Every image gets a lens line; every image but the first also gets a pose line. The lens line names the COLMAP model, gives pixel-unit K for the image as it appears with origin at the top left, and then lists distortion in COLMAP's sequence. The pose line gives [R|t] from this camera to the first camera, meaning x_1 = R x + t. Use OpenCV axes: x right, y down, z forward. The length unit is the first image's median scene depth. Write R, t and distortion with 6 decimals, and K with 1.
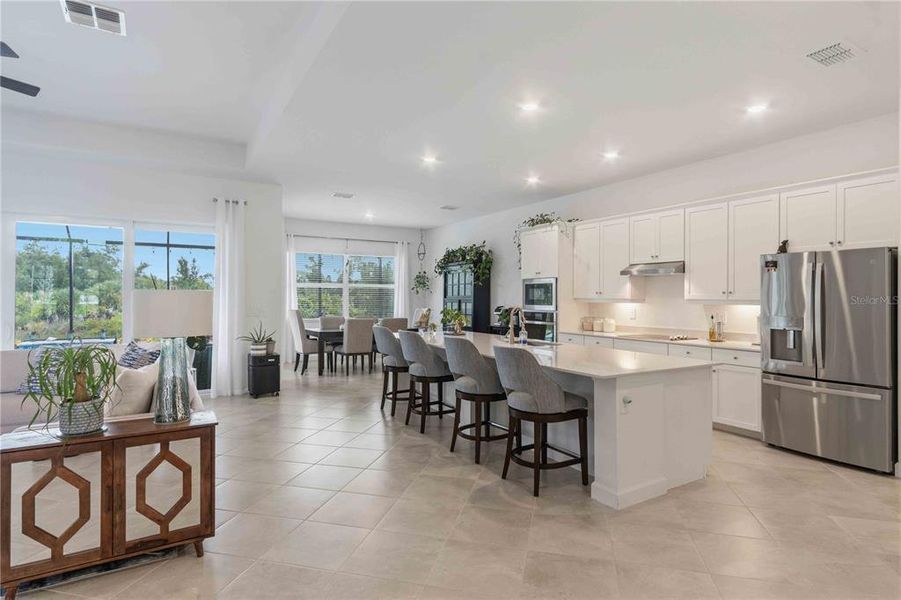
lens RADIAL K [[476.3, 0, 450.4], [0, 476.3, 295.5], [0, 0, 1]] dist [0.012158, -0.000072]
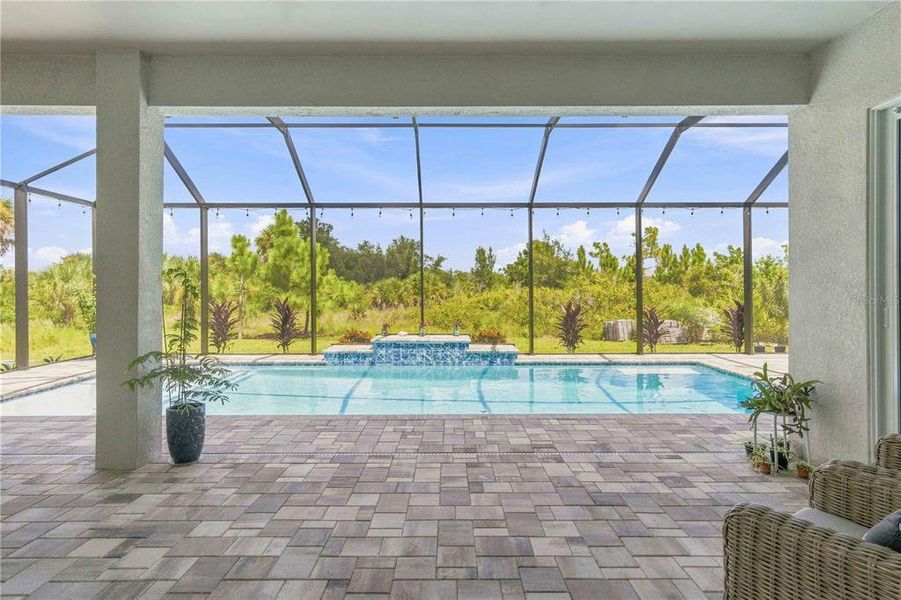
lens RADIAL K [[480.8, 0, 449.6], [0, 480.8, 281.4], [0, 0, 1]] dist [0.012109, 0.001621]
pose [[0.859921, -0.011644, -0.510294, -0.731630], [0.005676, 0.999896, -0.013251, 0.034524], [0.510396, 0.008499, 0.859898, 0.735388]]
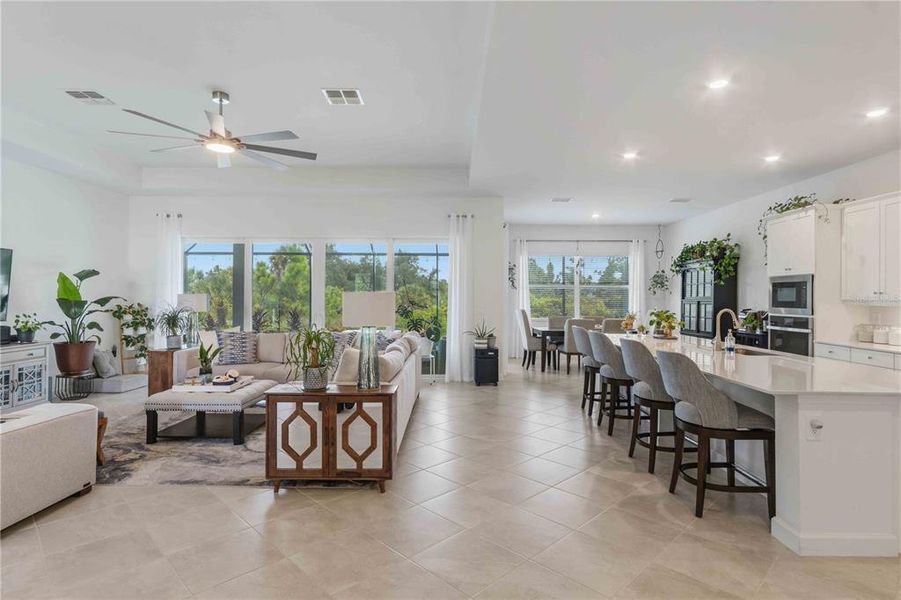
lens RADIAL K [[476.3, 0, 450.4], [0, 476.3, 295.5], [0, 0, 1]] dist [0.012158, -0.000072]
pose [[0.855237, 0.000019, -0.518236, 0.126030], [-0.000943, 0.999998, -0.001518, 0.000206], [0.518236, 0.001787, 0.855236, -0.013285]]
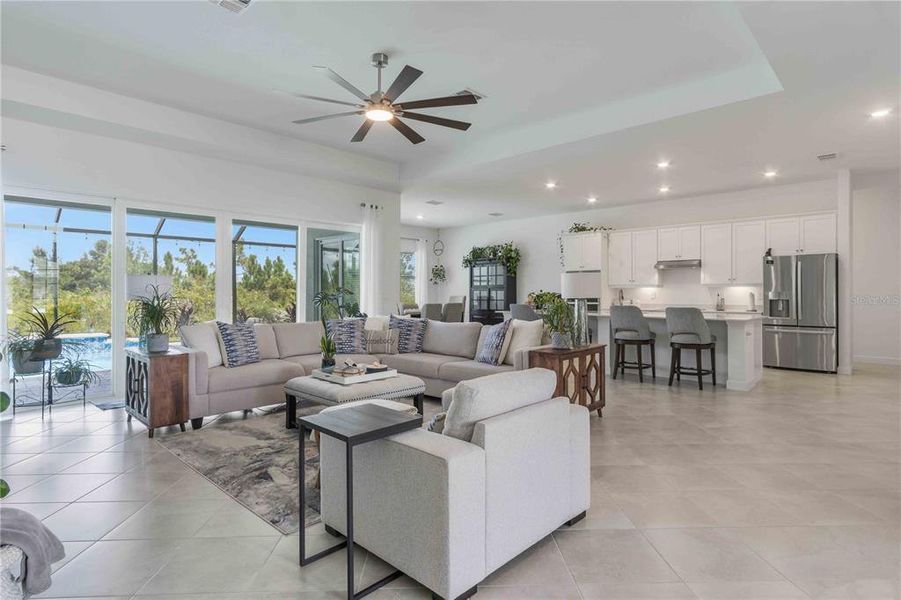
lens RADIAL K [[476.3, 0, 450.4], [0, 476.3, 295.5], [0, 0, 1]] dist [0.012158, -0.000072]
pose [[0.960983, -0.008562, 0.276475, -0.617784], [0.005884, 0.999927, 0.010512, 0.020590], [-0.276545, -0.008475, 0.960964, -0.235545]]
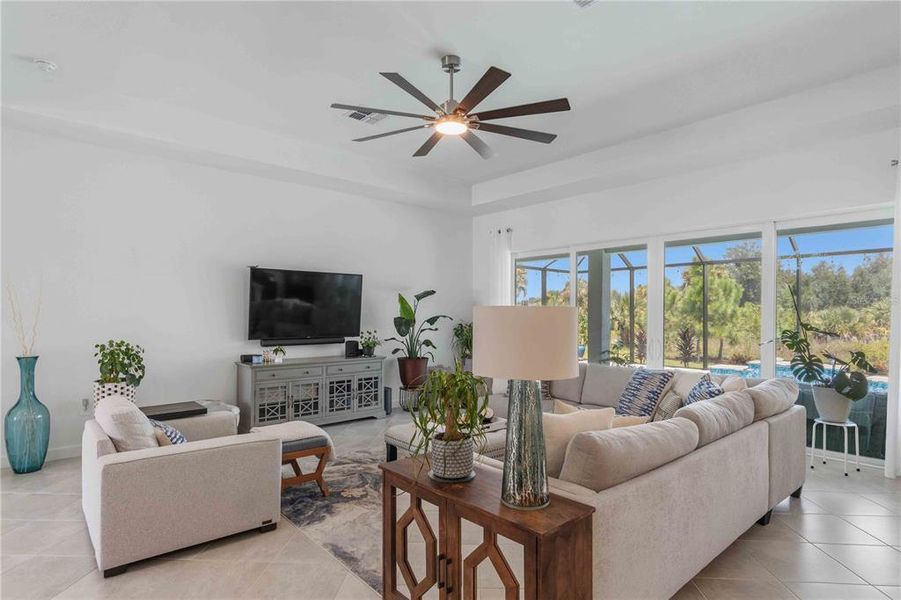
lens RADIAL K [[484.8, 0, 451.6], [0, 484.8, 315.2], [0, 0, 1]] dist [0.004901, 0.000471]
pose [[0.190805, 0.000341, -0.981628, 0.026861], [-0.000324, 1.000000, 0.000285, 0.000585], [0.981628, 0.000264, 0.190805, 0.306495]]
